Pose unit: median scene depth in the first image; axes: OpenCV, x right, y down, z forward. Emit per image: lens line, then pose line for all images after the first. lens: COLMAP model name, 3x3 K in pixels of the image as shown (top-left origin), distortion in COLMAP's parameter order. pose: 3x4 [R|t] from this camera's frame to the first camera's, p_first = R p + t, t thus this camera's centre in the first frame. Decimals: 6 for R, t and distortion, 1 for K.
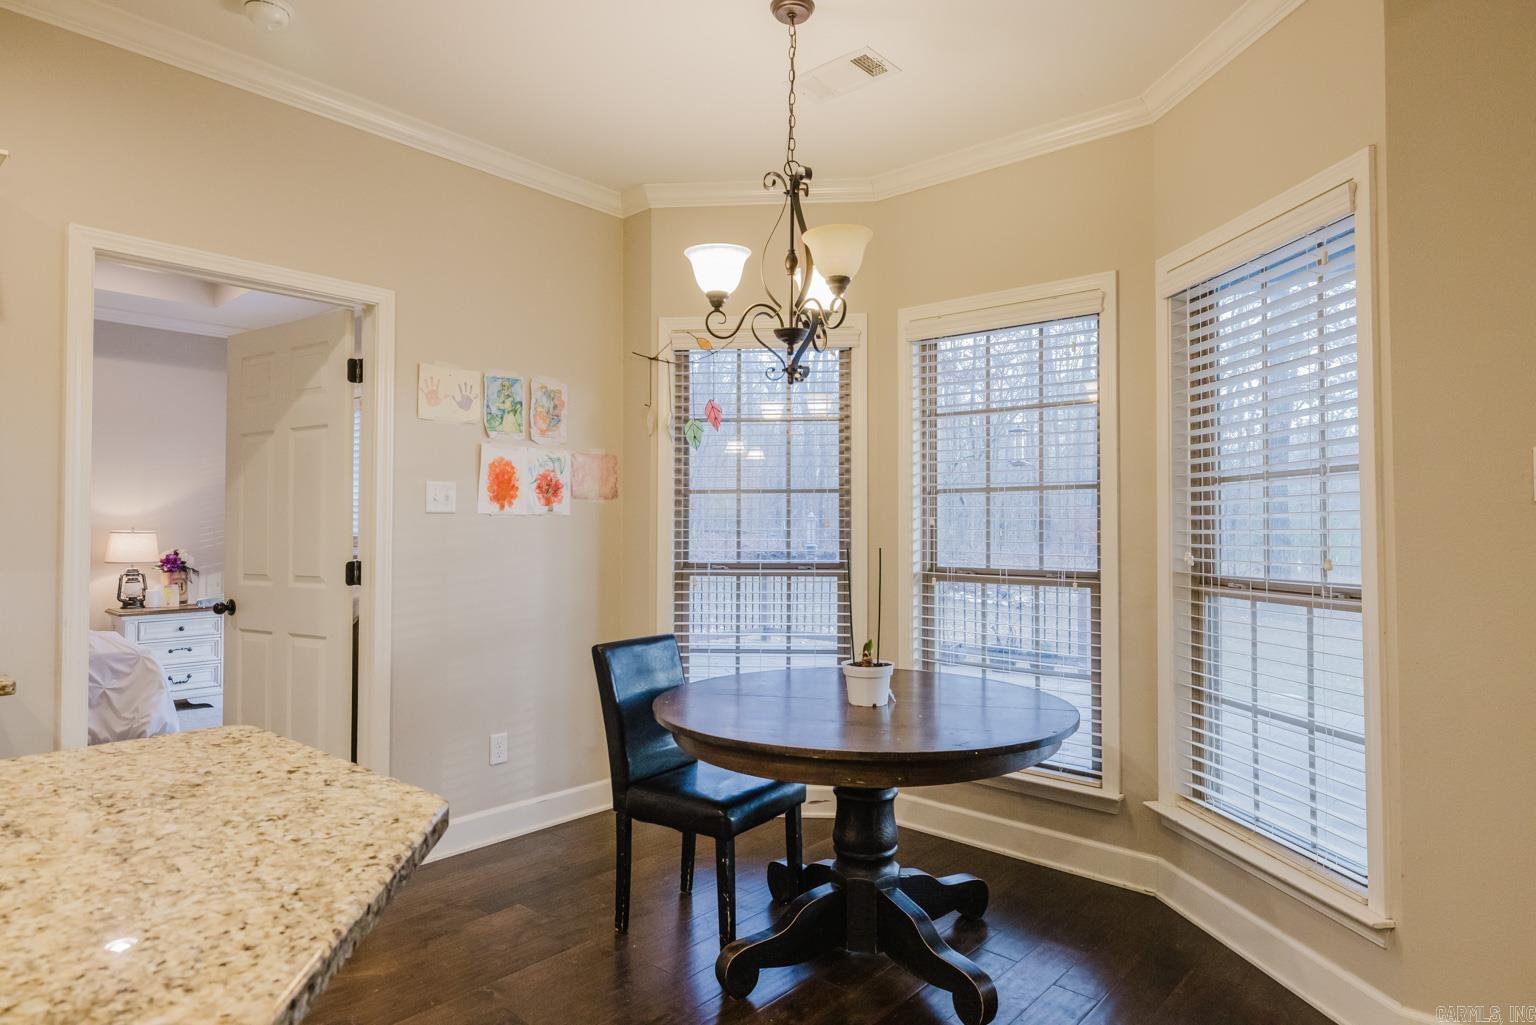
lens RADIAL K [[879.2, 0, 764.2], [0, 879.2, 511.8], [0, 0, 1]] dist [0.005633, 0.000794]
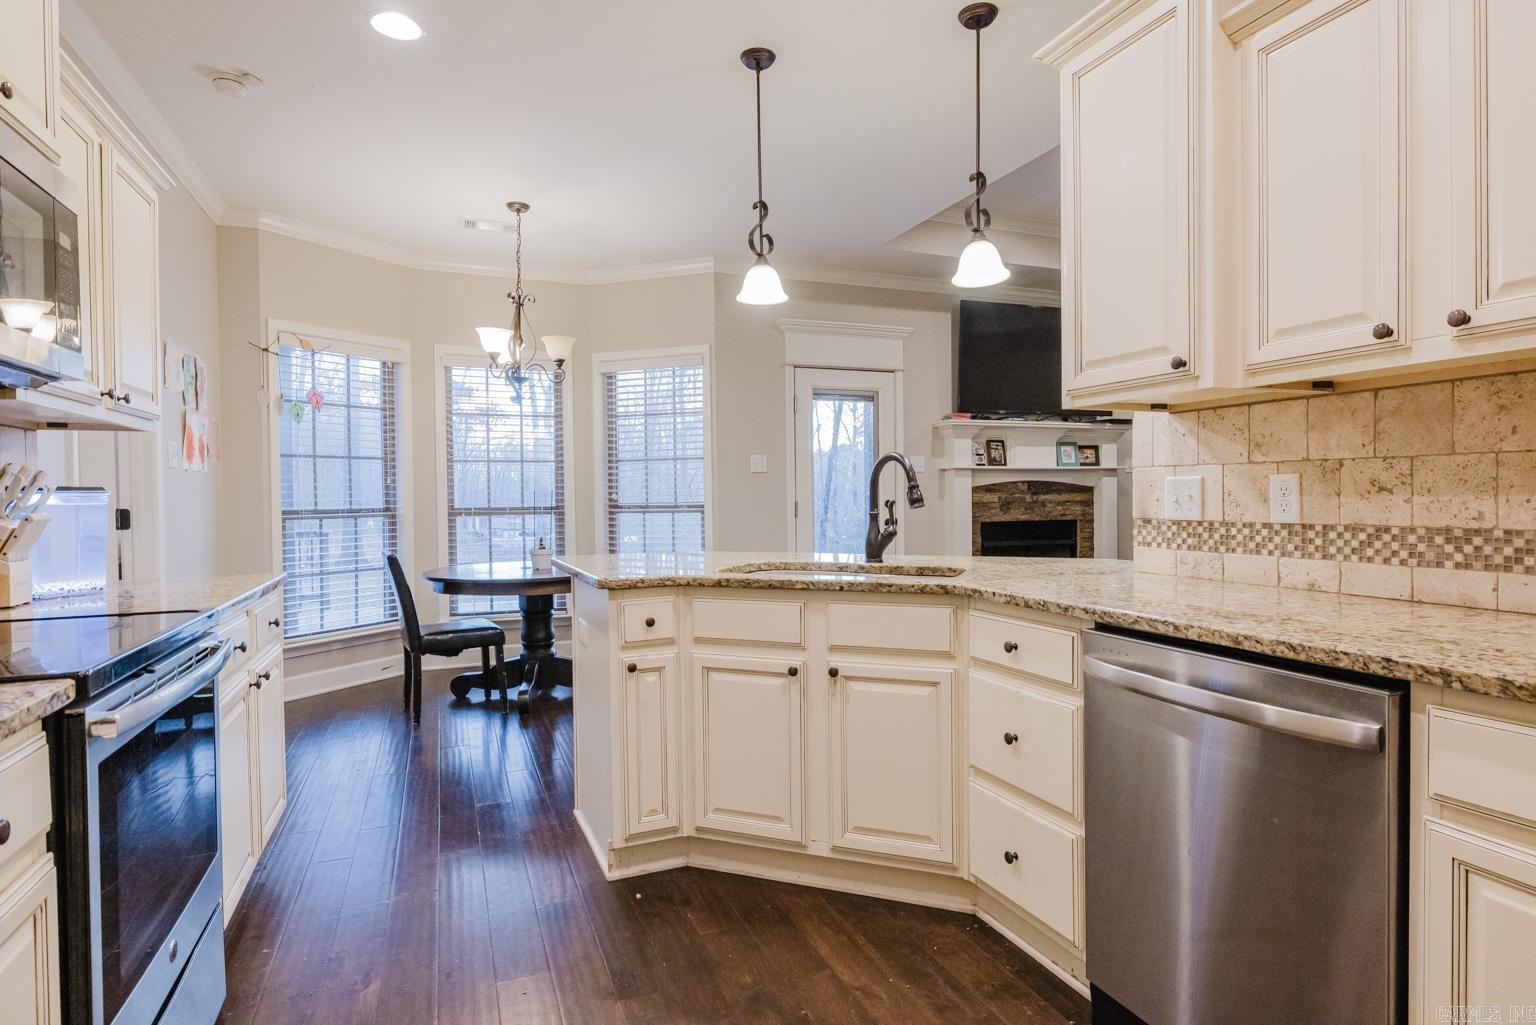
lens RADIAL K [[830.4, 0, 778.0], [0, 830.4, 508.5], [0, 0, 1]] dist [-0.002691, 0.003717]
pose [[0.425899, -0.021974, 0.904504, -1.127889], [-0.005544, 0.999623, 0.026895, 0.023465], [-0.904754, -0.016469, 0.425617, -0.234974]]
